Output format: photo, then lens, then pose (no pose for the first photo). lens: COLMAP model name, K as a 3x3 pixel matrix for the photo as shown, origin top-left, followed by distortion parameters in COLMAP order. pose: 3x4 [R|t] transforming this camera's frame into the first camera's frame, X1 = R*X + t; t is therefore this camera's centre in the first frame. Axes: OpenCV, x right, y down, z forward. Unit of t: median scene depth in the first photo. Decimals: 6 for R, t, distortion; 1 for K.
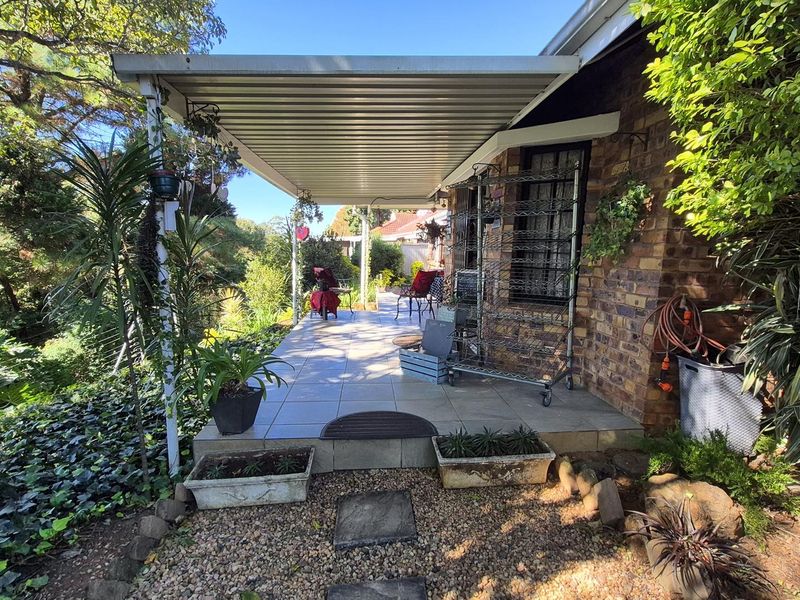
lens RADIAL K [[421.5, 0, 400.9], [0, 421.5, 309.9], [0, 0, 1]] dist [0.001124, -0.000900]
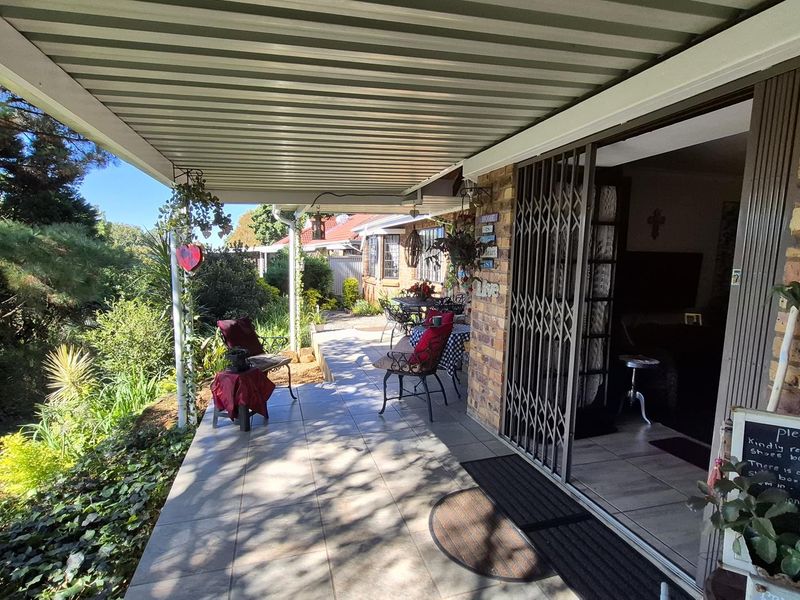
lens RADIAL K [[418.5, 0, 397.6], [0, 418.5, 311.2], [0, 0, 1]] dist [0.003182, -0.000705]
pose [[0.978479, -0.039105, 0.202608, -0.067831], [0.041334, 0.999122, -0.006779, -0.074499], [-0.202166, 0.015008, 0.979236, 0.331724]]
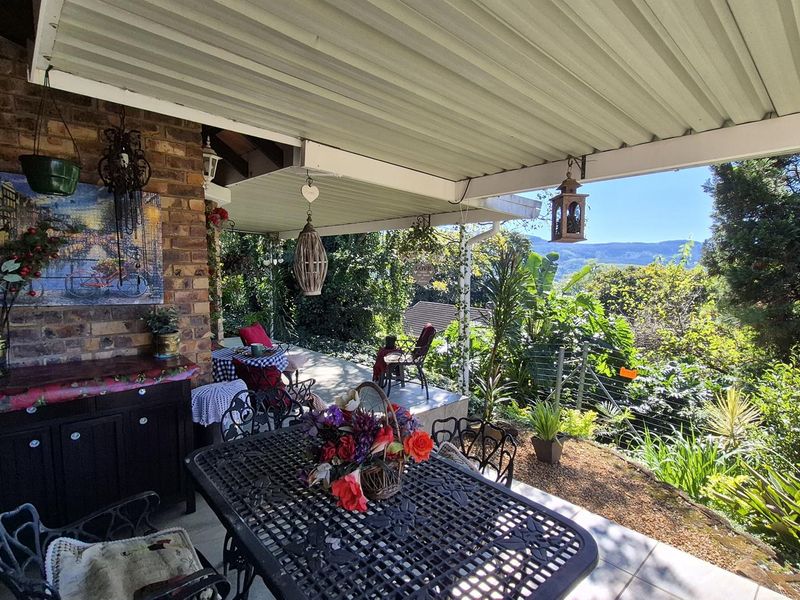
lens RADIAL K [[418.5, 0, 397.6], [0, 418.5, 311.2], [0, 0, 1]] dist [0.003182, -0.000705]
pose [[-0.785705, 0.021747, -0.618219, 0.198457], [-0.130128, 0.971210, 0.199546, -0.188462], [0.604760, 0.237232, -0.760254, 1.117041]]
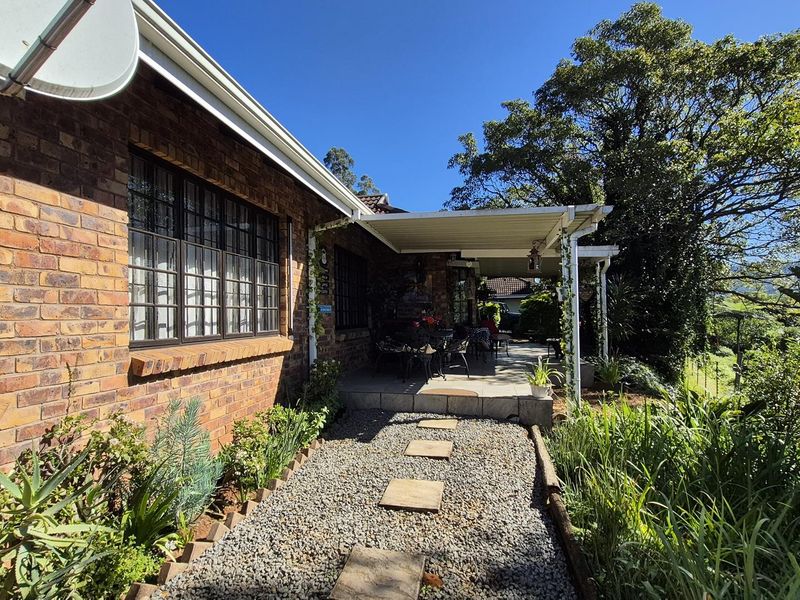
lens RADIAL K [[418.5, 0, 397.6], [0, 418.5, 311.2], [0, 0, 1]] dist [0.003182, -0.000705]
pose [[-0.959746, -0.017884, 0.280300, -0.028909], [0.022832, 0.989700, 0.141323, -0.230022], [-0.279941, 0.142034, -0.949452, 1.685610]]
